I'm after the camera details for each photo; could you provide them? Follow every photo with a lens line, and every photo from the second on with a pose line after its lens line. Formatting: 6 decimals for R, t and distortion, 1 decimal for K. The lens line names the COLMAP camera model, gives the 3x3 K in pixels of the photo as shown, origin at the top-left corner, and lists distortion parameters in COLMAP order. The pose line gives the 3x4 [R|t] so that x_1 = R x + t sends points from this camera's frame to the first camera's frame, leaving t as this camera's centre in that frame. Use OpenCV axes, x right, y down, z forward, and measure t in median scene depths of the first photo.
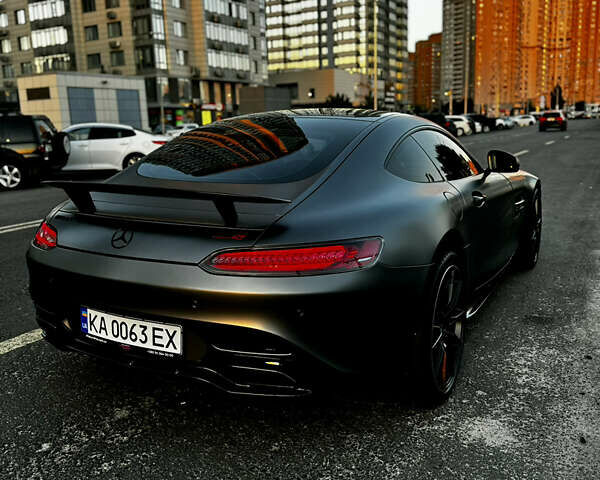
lens RADIAL K [[585.8, 0, 296.8], [0, 585.8, 238.7], [0, 0, 1]] dist [0.142792, -0.286436]
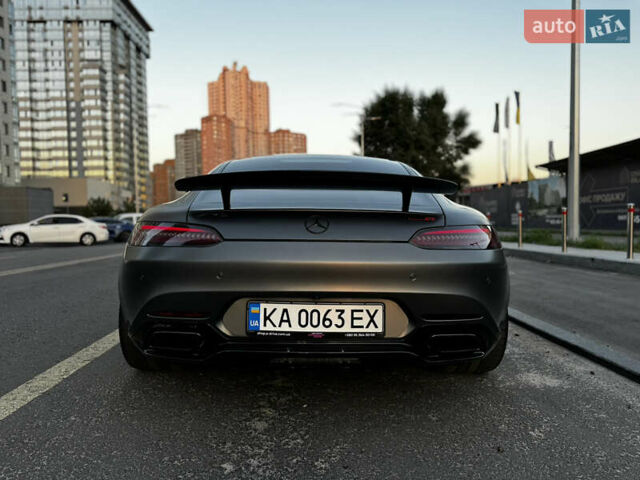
lens RADIAL K [[473.5, 0, 319.3], [0, 473.5, 235.9], [0, 0, 1]] dist [0.073580, -0.111519]
pose [[0.866982, 0.006625, 0.498295, -0.649241], [0.080625, 0.984874, -0.153374, 0.134474], [-0.491773, 0.173148, 0.853334, 0.279925]]
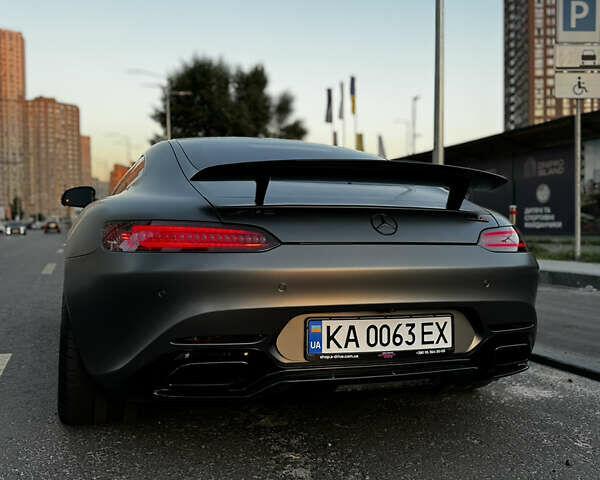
lens RADIAL K [[585.8, 0, 296.8], [0, 585.8, 238.7], [0, 0, 1]] dist [0.142792, -0.286436]
pose [[0.666613, 0.007069, 0.745371, -0.949426], [0.128314, 0.983940, -0.124088, 0.102639], [-0.734277, 0.178360, 0.655000, 0.495003]]
